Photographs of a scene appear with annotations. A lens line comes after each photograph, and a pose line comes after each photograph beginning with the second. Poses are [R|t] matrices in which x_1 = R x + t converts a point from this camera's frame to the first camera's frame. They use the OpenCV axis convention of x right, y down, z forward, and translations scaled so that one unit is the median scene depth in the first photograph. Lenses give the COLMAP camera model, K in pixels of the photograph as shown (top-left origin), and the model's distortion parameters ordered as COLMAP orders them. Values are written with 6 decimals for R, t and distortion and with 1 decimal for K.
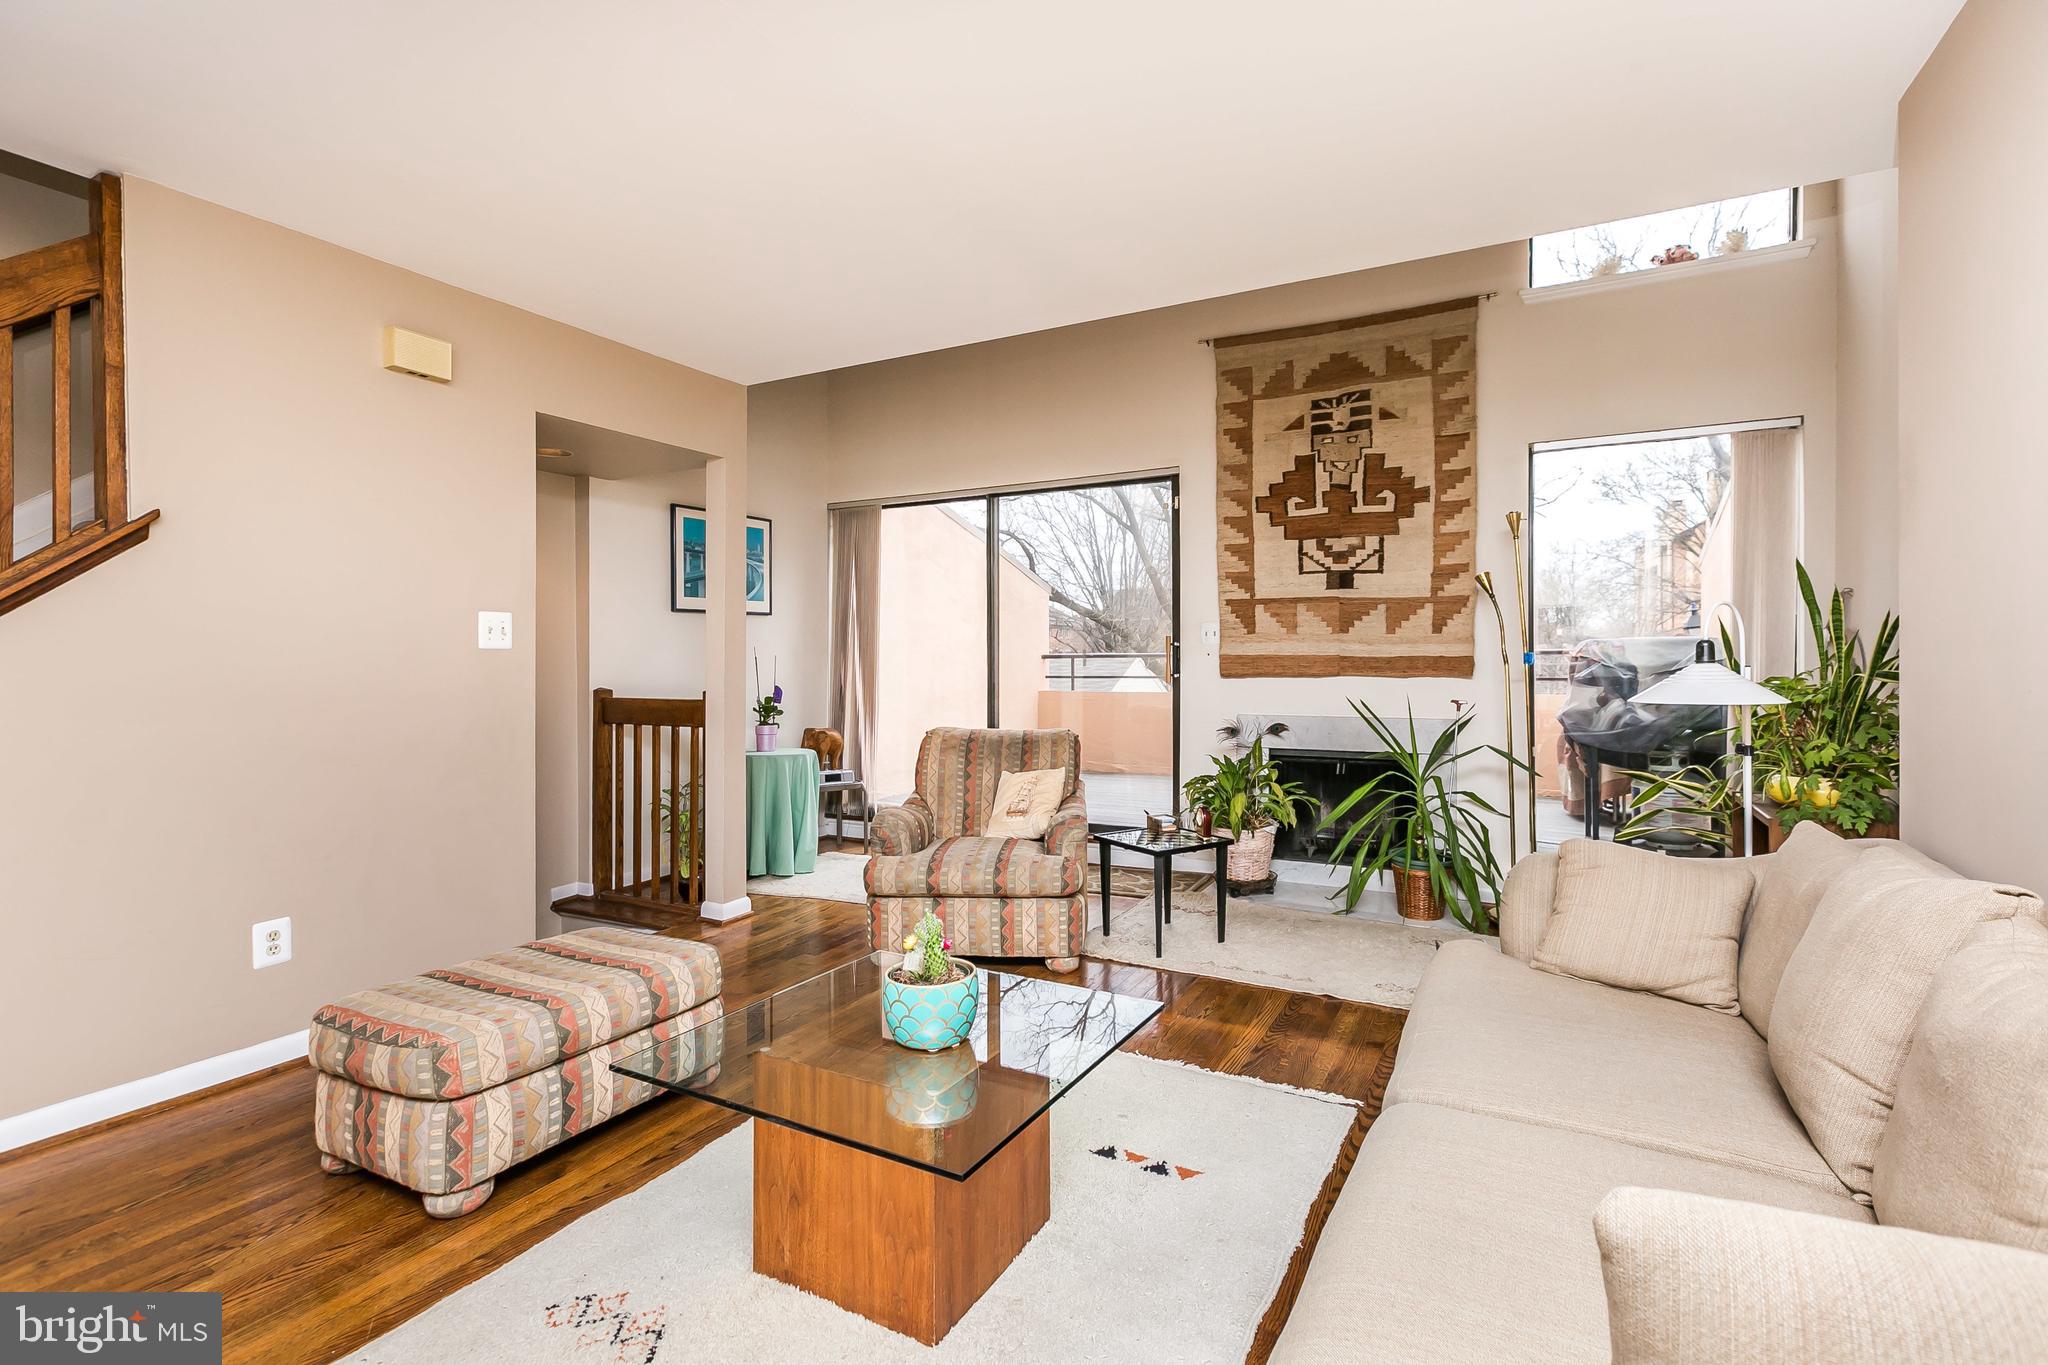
lens RADIAL K [[949.7, 0, 1032.7], [0, 949.7, 658.0], [0, 0, 1]] dist [0.000280, 0.000073]
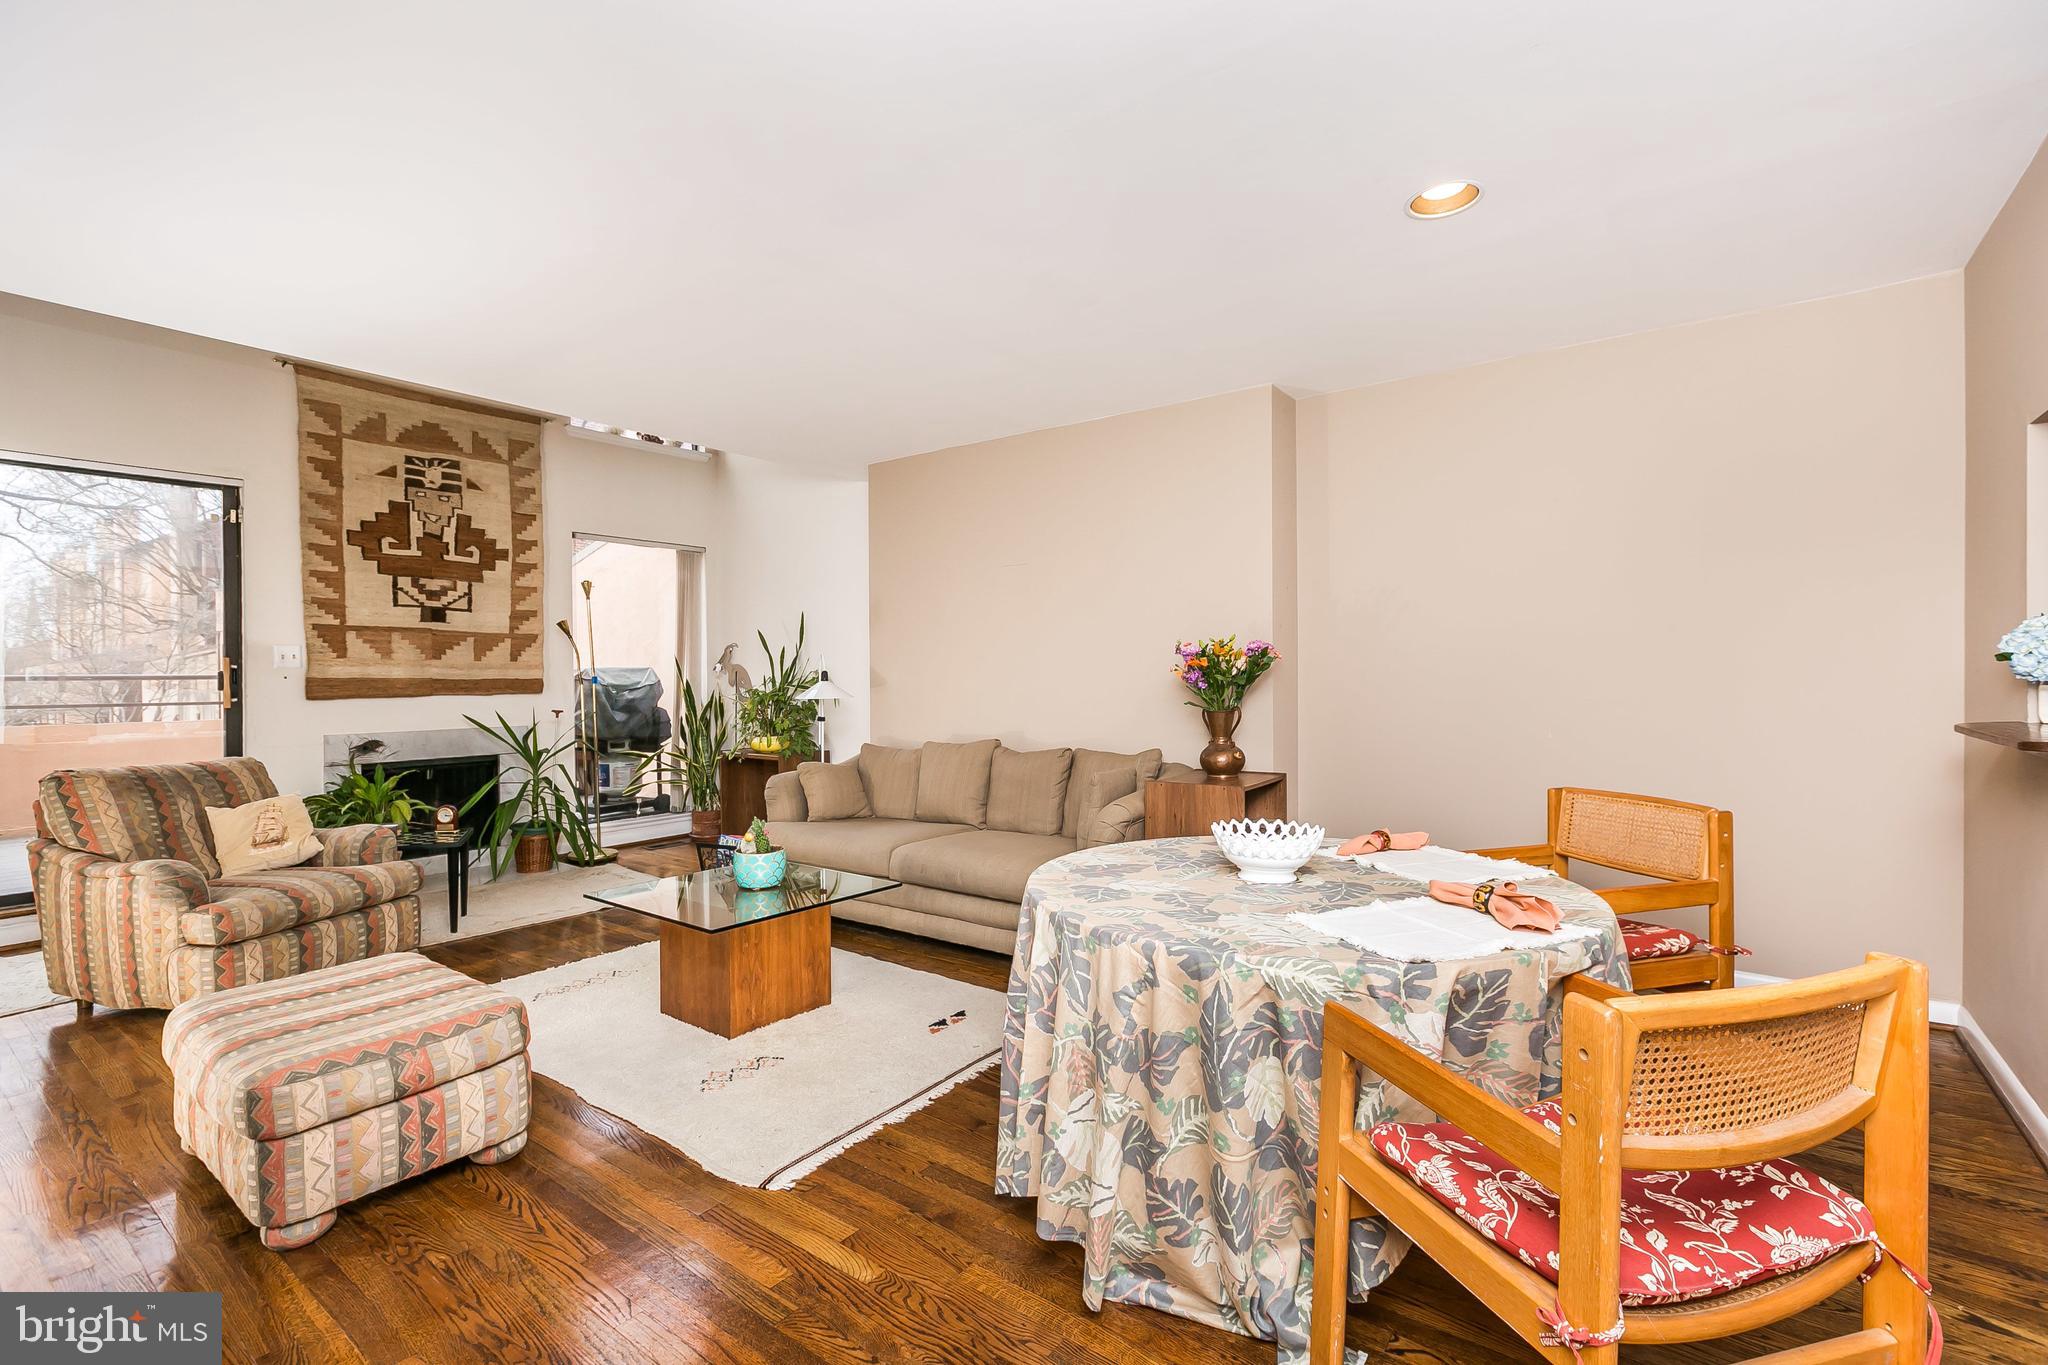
lens RADIAL K [[925.2, 0, 1053.2], [0, 925.2, 682.6], [0, 0, 1]] dist [-0.002983, -0.001546]
pose [[0.135814, -0.004941, 0.990722, -0.717017], [0.004284, 0.999981, 0.004400, 0.000853], [-0.990725, 0.003646, 0.135833, 0.079022]]
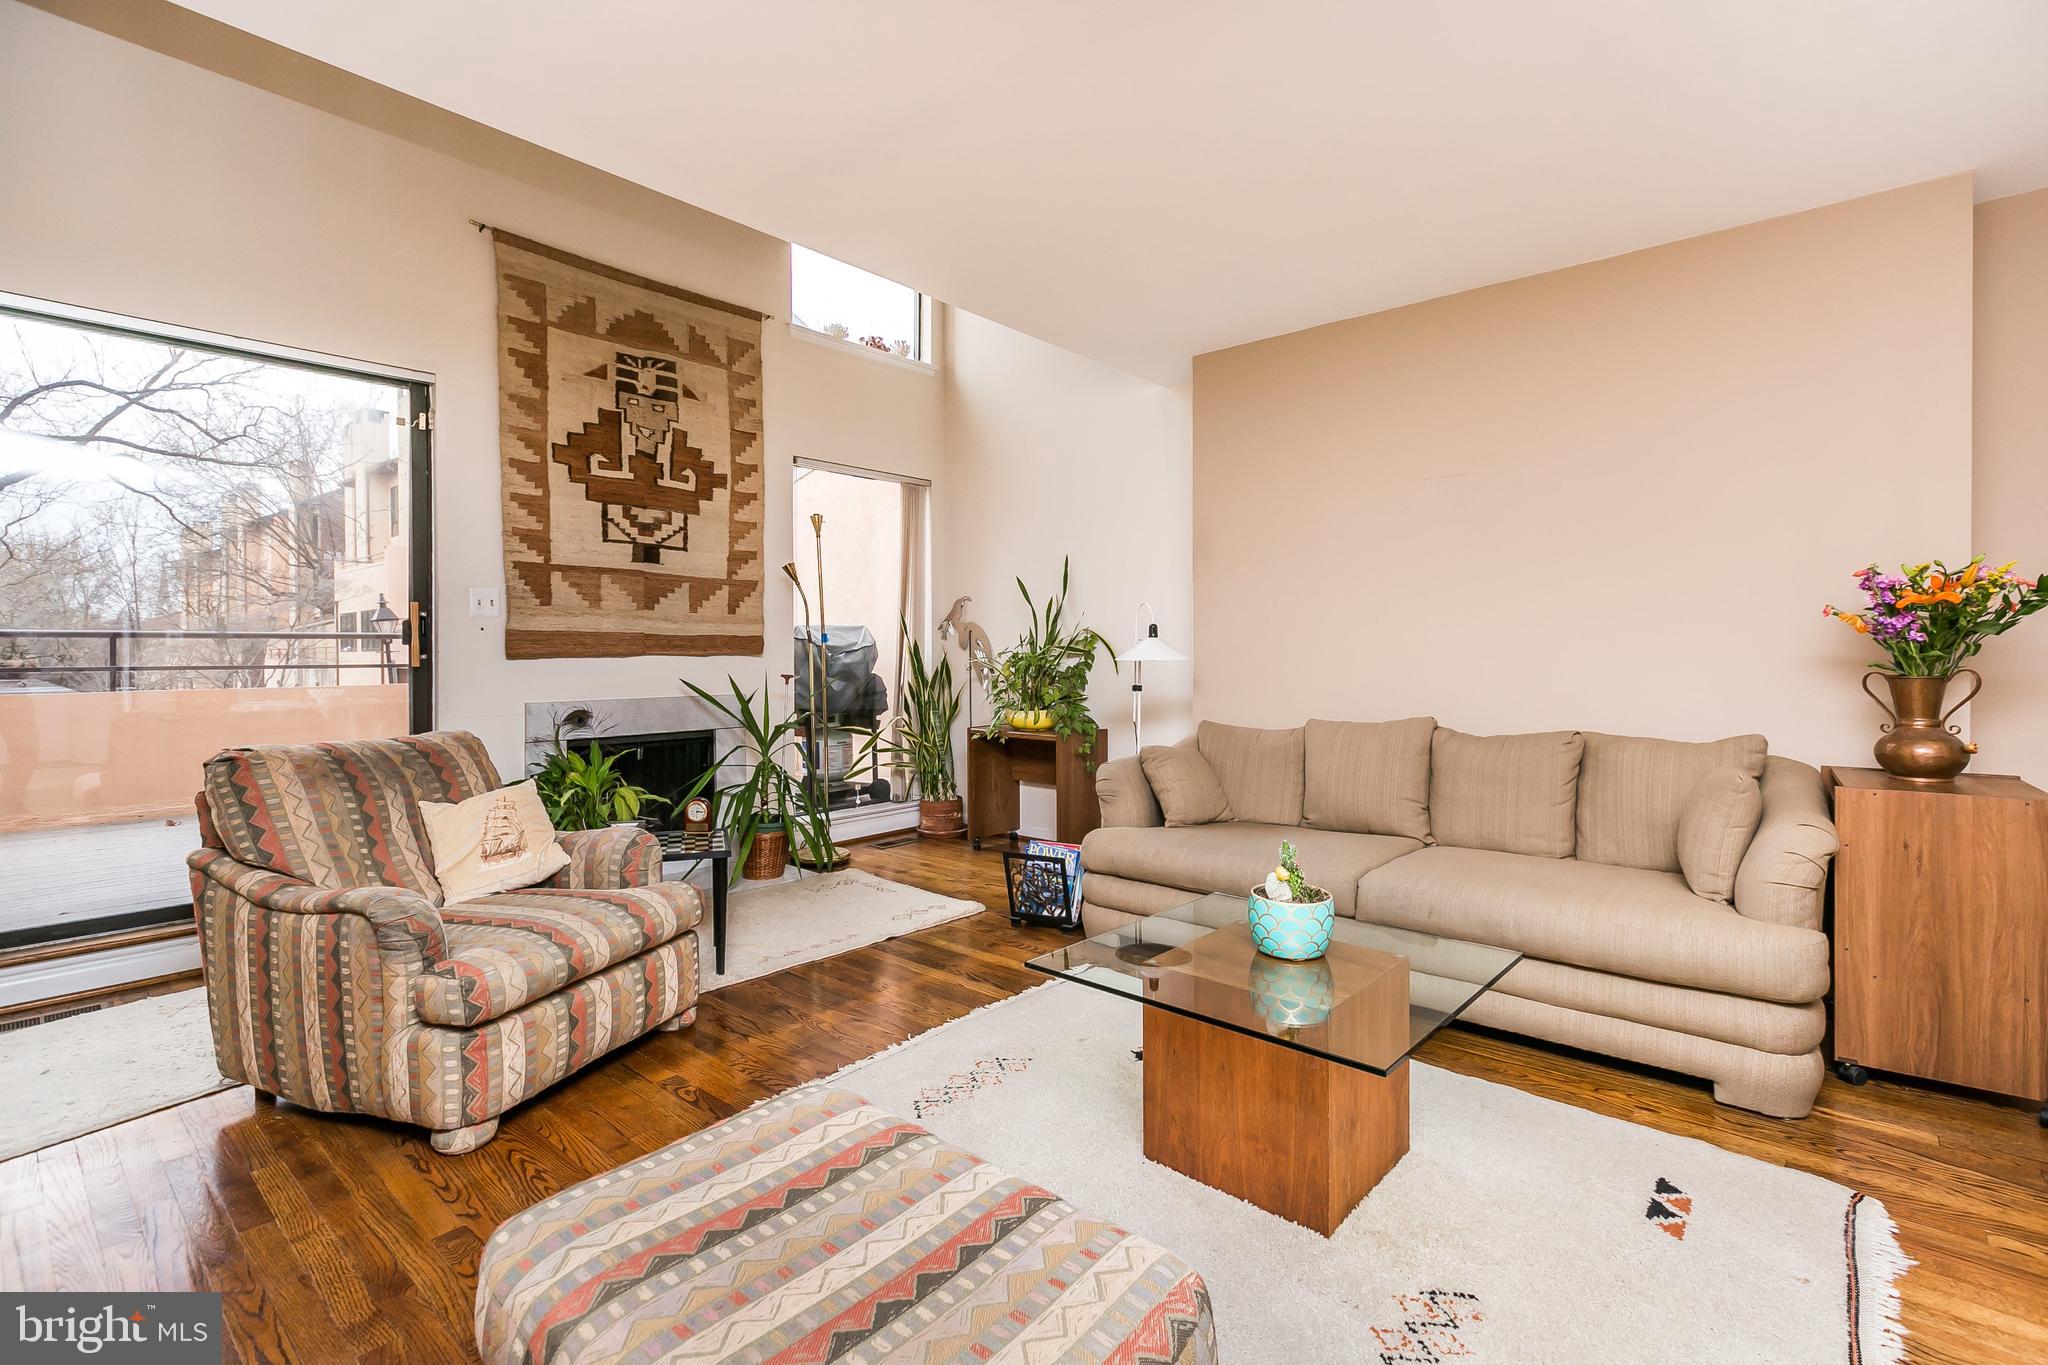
lens RADIAL K [[935.4, 0, 1035.3], [0, 935.4, 659.2], [0, 0, 1]] dist [0.000193, 0.000038]
pose [[0.219996, -0.004245, 0.975492, -0.502079], [-0.000436, 0.999990, 0.004450, 0.018901], [-0.975501, -0.001404, 0.219992, 0.420537]]
